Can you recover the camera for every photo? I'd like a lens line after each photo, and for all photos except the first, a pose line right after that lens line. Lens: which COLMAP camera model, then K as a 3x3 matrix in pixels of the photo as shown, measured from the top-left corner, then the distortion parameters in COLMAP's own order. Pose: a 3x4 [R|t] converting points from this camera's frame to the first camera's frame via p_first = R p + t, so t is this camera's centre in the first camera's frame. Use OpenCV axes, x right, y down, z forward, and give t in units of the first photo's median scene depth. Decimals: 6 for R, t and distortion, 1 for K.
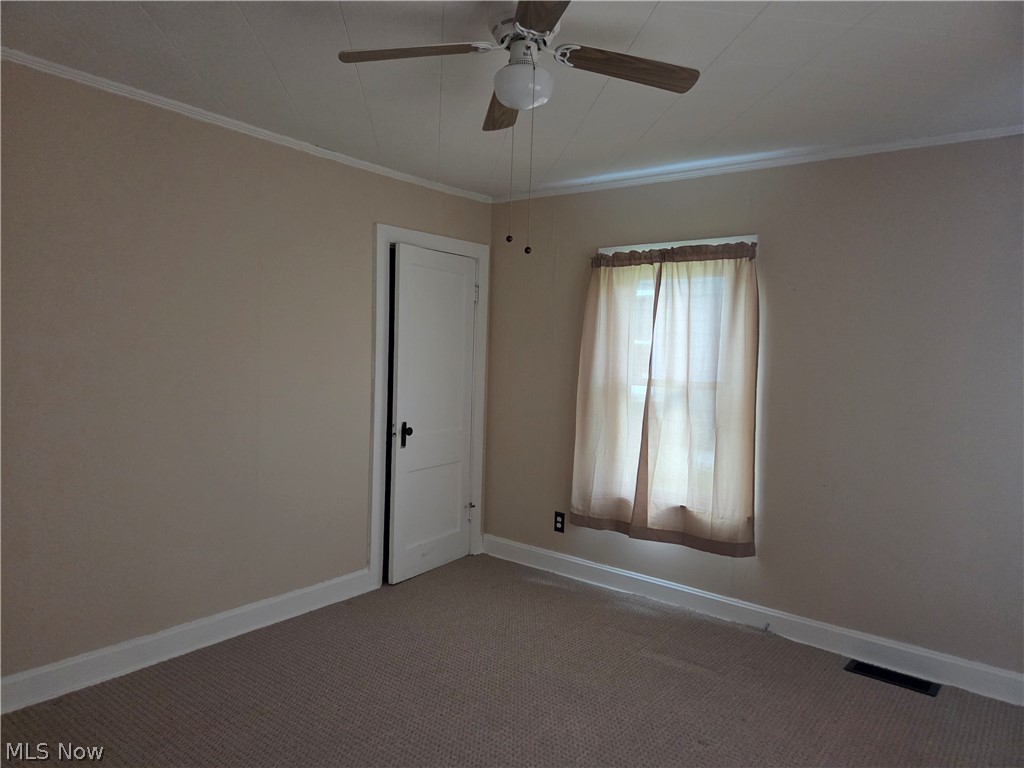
lens RADIAL K [[688.7, 0, 518.2], [0, 688.7, 380.9], [0, 0, 1]] dist [0.054816, -0.051449]
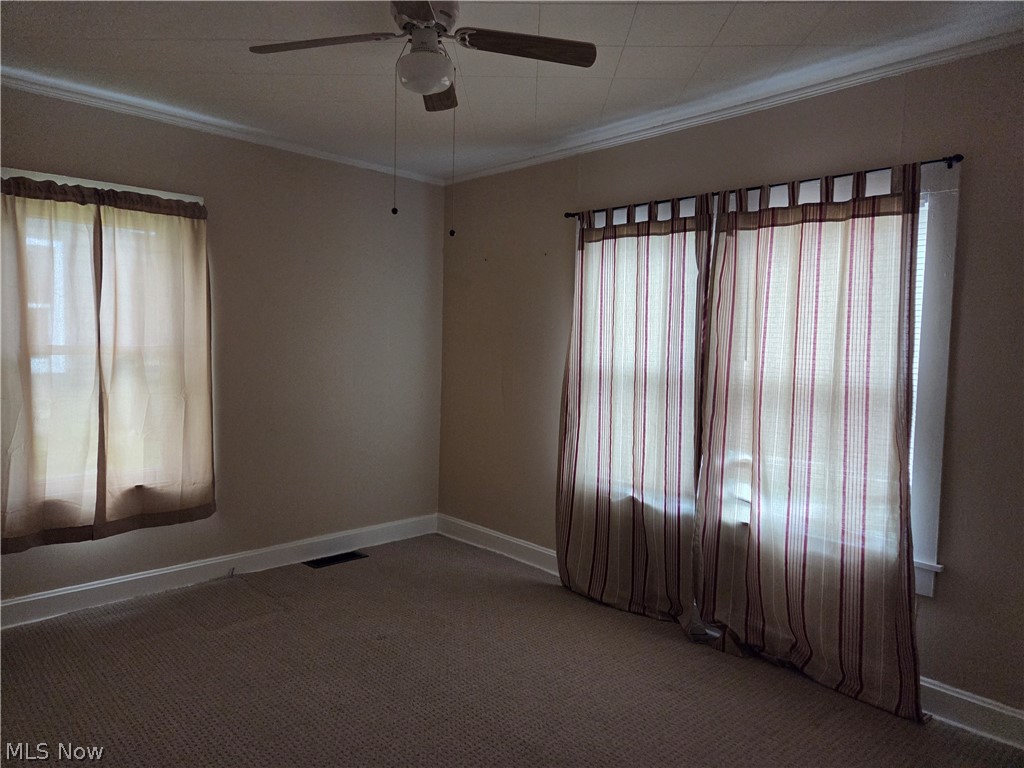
lens RADIAL K [[688.7, 0, 518.2], [0, 688.7, 380.9], [0, 0, 1]] dist [0.054816, -0.051449]
pose [[0.121042, -0.093641, 0.988221, -0.601028], [0.021279, 0.995557, 0.091730, -0.027876], [-0.992419, 0.009925, 0.122496, 0.411698]]
